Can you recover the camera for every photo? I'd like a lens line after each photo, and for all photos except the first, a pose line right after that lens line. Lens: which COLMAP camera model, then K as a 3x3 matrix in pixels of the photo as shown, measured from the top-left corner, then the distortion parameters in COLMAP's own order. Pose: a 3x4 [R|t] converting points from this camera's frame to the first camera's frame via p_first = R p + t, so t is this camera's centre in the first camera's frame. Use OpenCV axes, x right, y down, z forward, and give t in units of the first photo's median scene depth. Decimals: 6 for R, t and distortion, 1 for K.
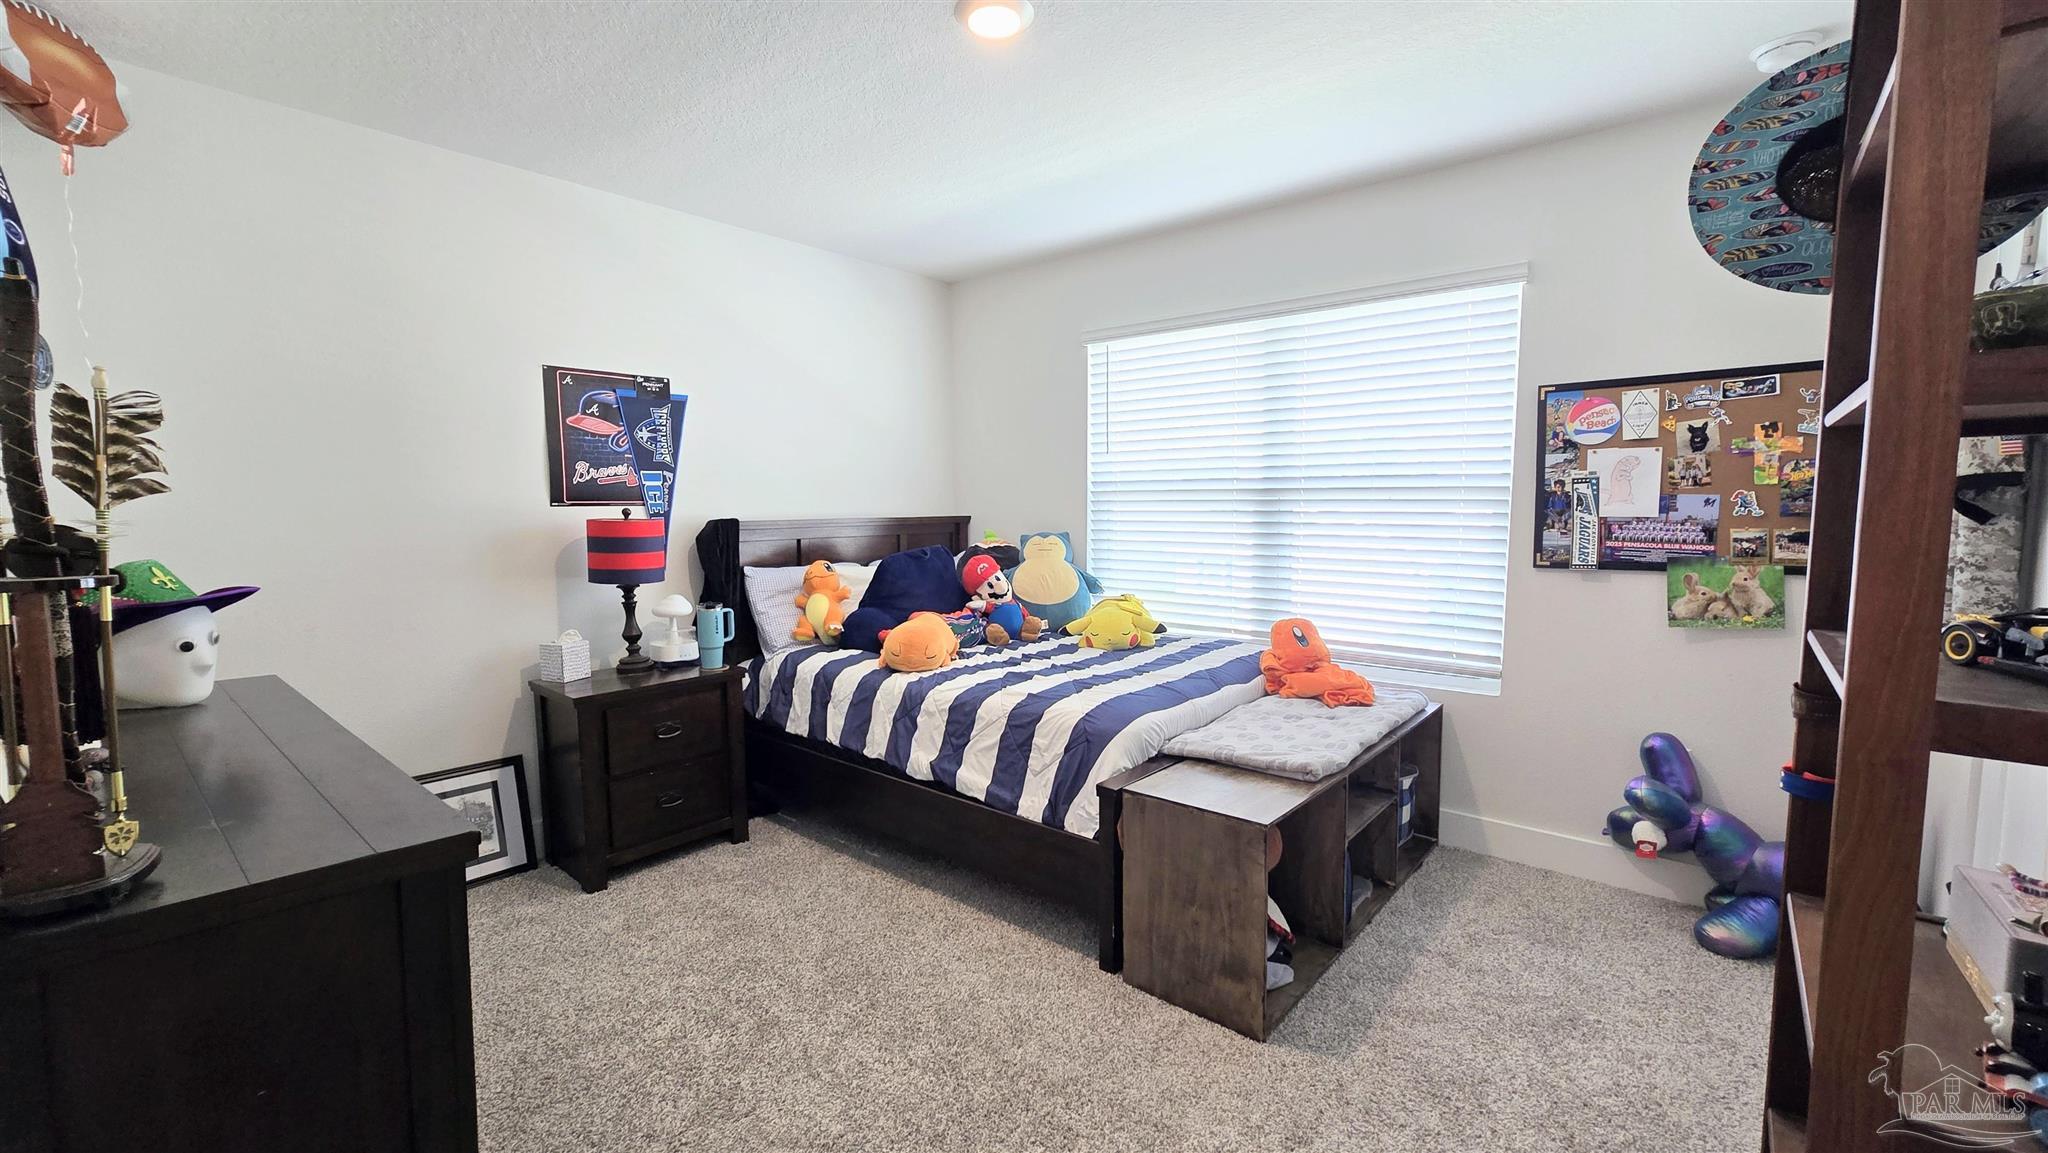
lens RADIAL K [[836.3, 0, 1029.2], [0, 836.3, 575.0], [0, 0, 1]] dist [-0.001242, 0.000446]
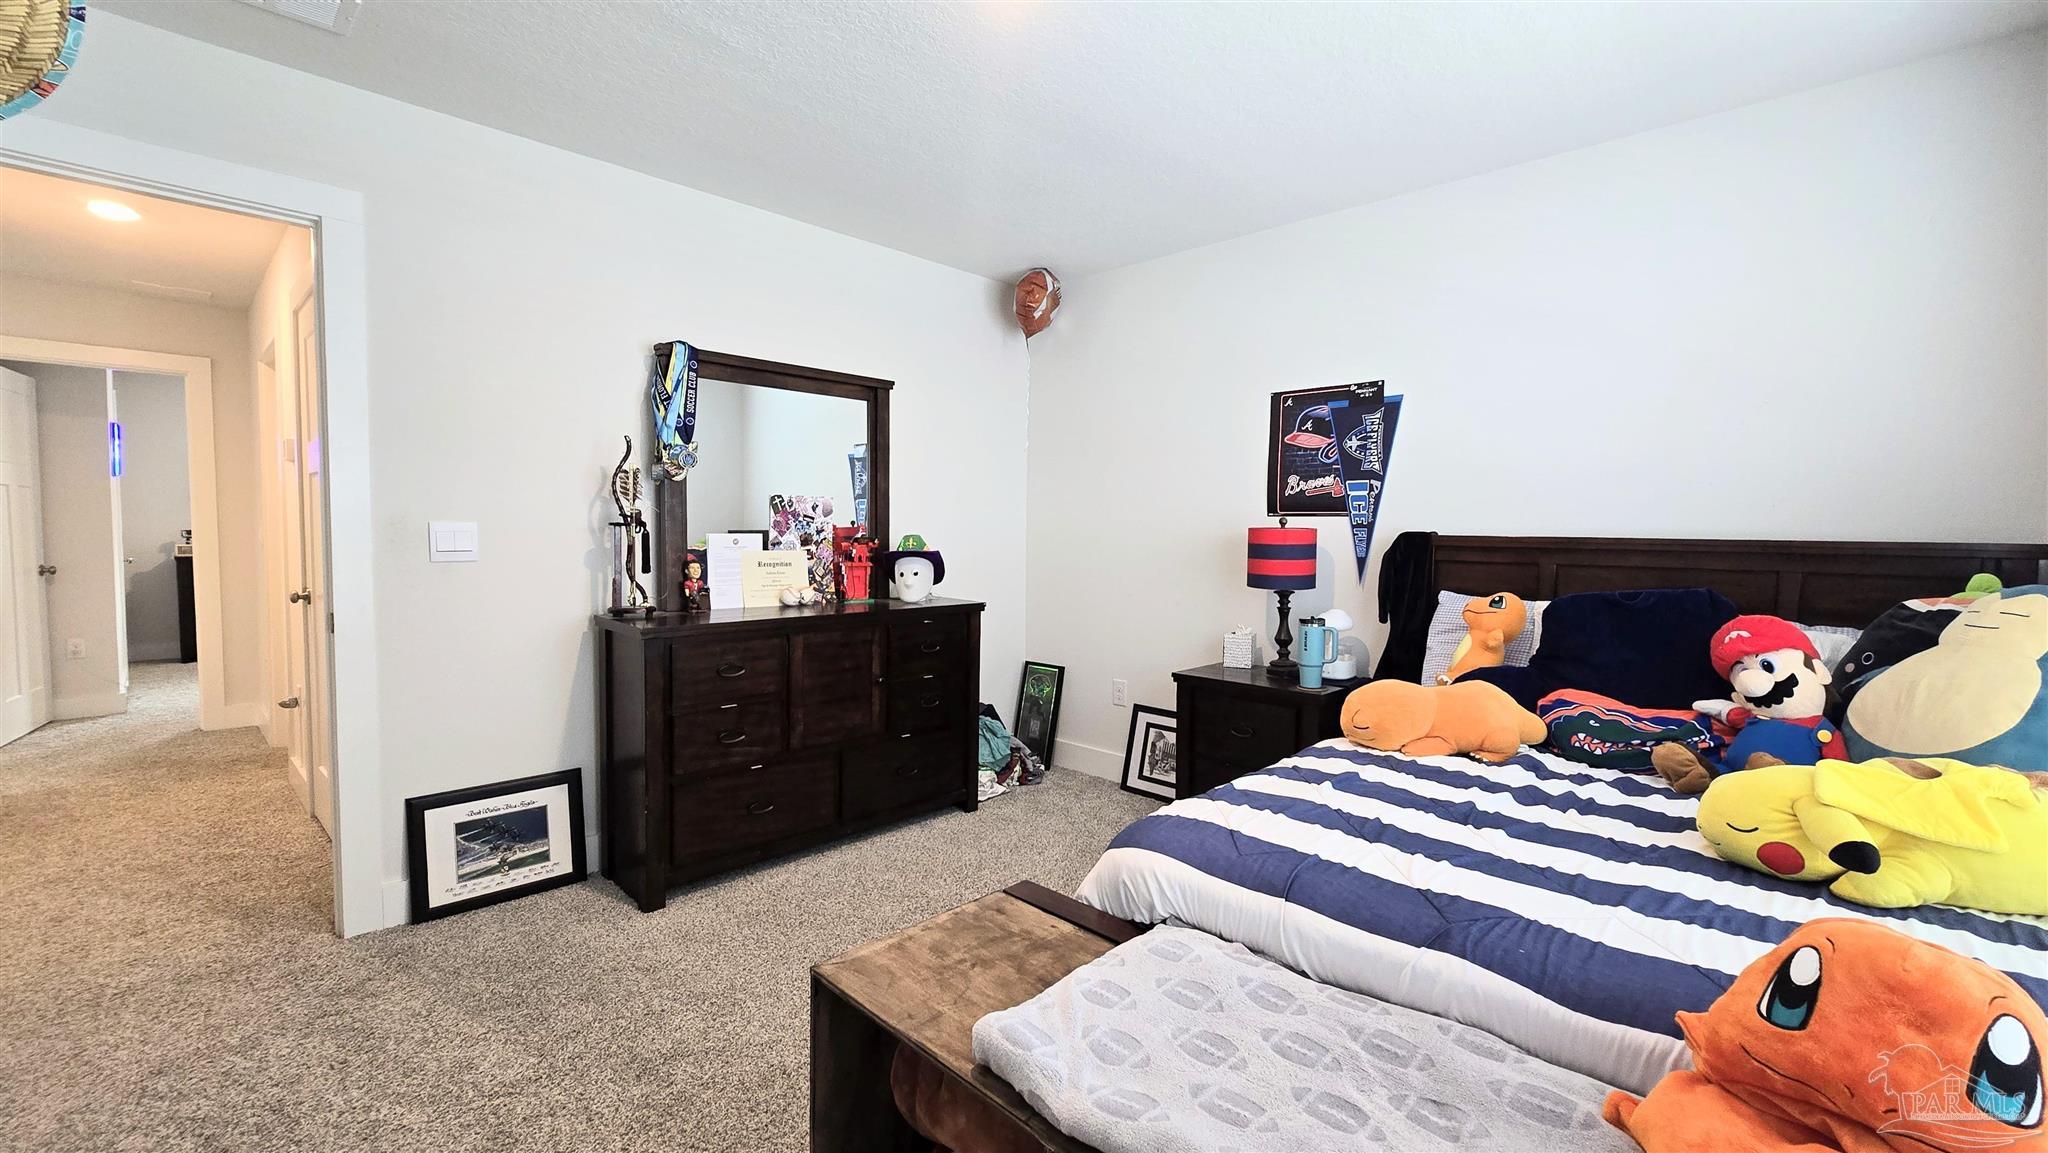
lens RADIAL K [[836.3, 0, 1030.1], [0, 836.3, 573.5], [0, 0, 1]] dist [-0.001242, 0.000446]
pose [[-0.061866, 0.061857, -0.996166, 0.514142], [-0.095850, 0.993096, 0.067619, -0.044685], [0.993471, 0.099665, -0.055510, 0.656894]]
